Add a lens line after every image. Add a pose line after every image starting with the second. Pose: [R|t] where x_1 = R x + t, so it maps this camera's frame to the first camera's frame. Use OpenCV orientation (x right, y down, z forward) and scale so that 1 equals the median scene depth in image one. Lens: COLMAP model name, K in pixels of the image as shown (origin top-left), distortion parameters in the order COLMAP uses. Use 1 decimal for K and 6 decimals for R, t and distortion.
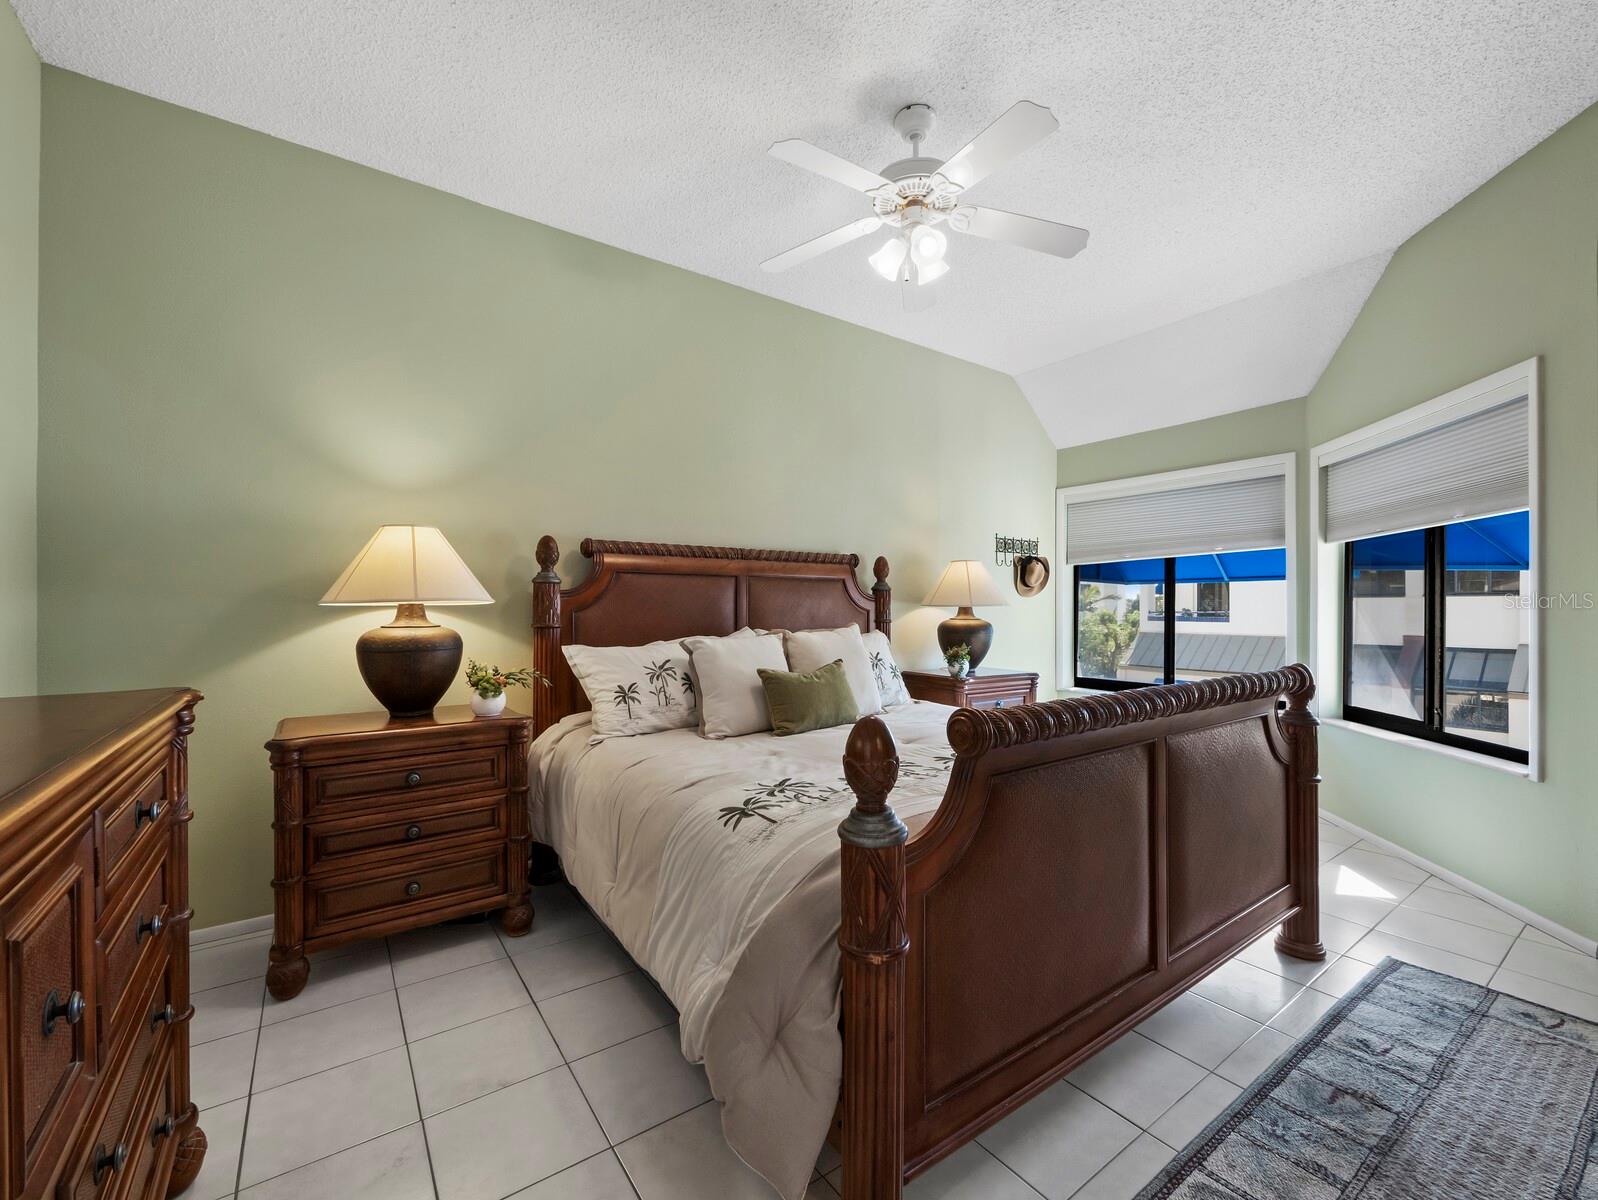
lens RADIAL K [[672.6, 0, 801.4], [0, 672.6, 609.0], [0, 0, 1]] dist [-0.005952, -0.000349]
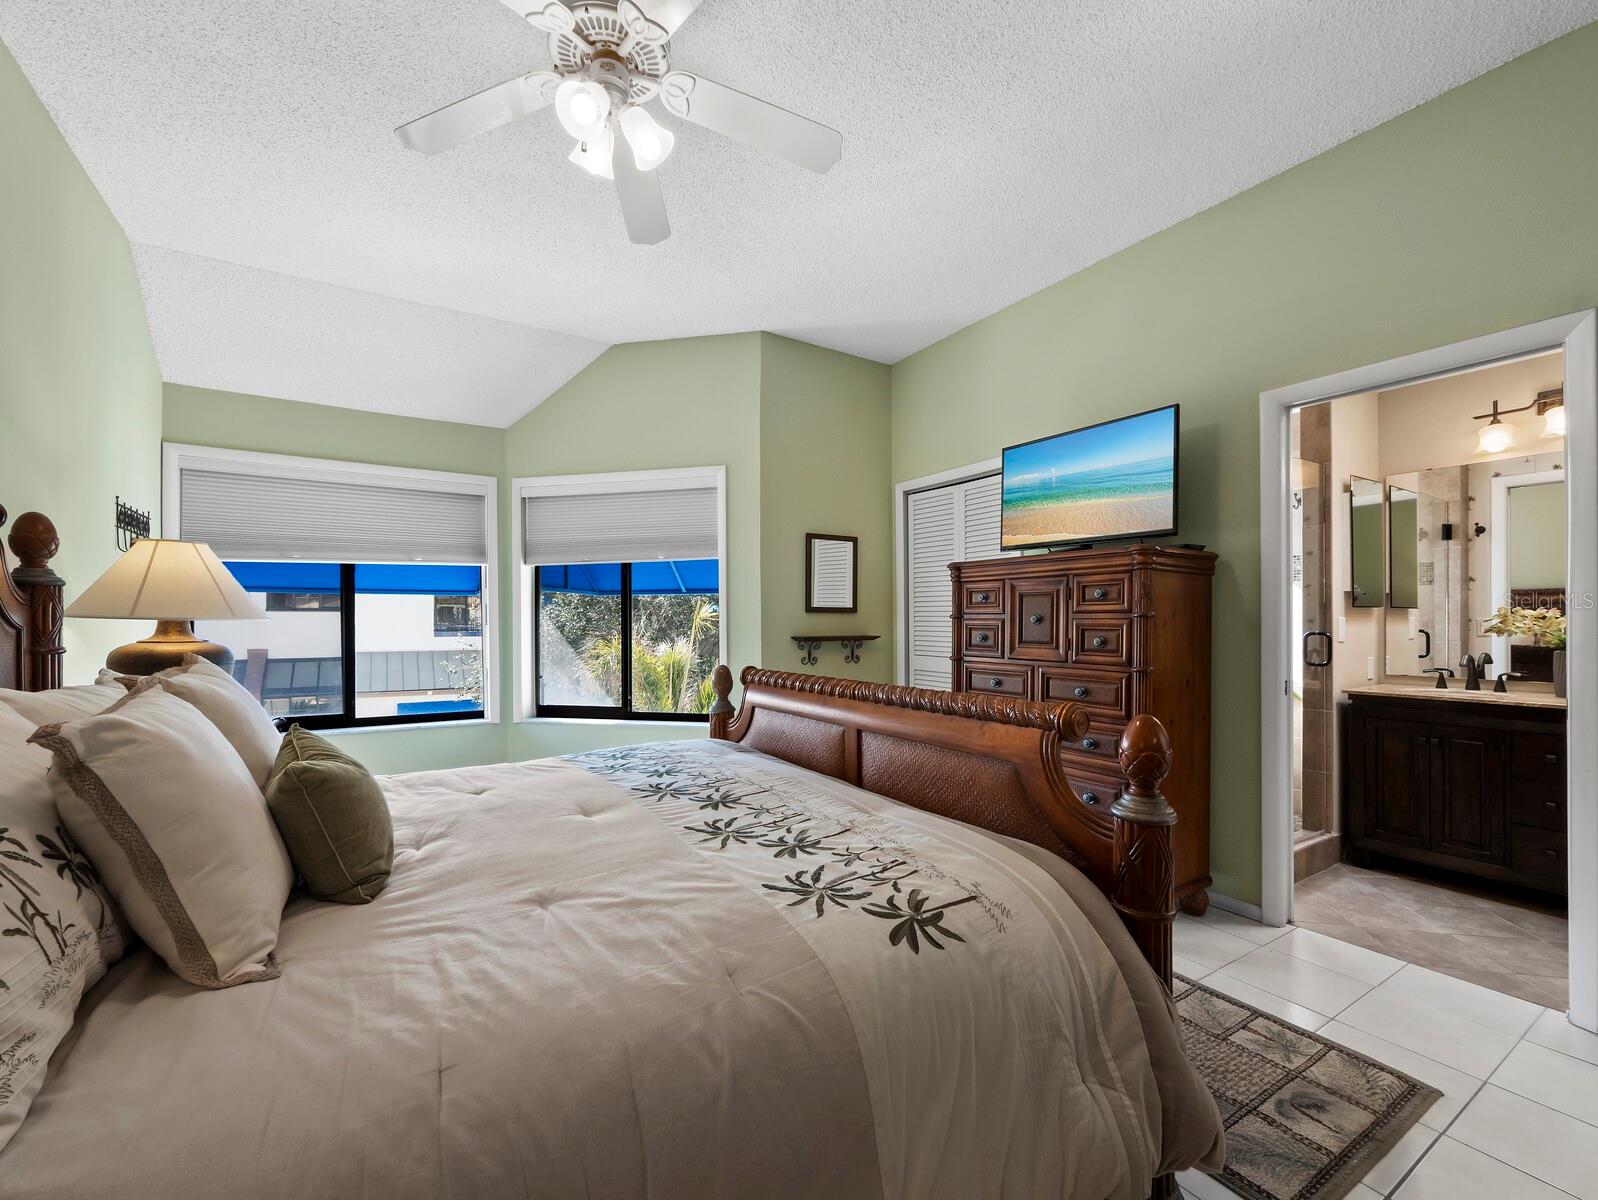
lens RADIAL K [[678.2, 0, 804.0], [0, 678.2, 624.0], [0, 0, 1]] dist [-0.009702, 0.001051]
pose [[0.065050, -0.002532, 0.997879, -0.326970], [0.000075, 0.999997, 0.002533, -0.001225], [-0.997882, -0.000090, 0.065050, 0.447657]]
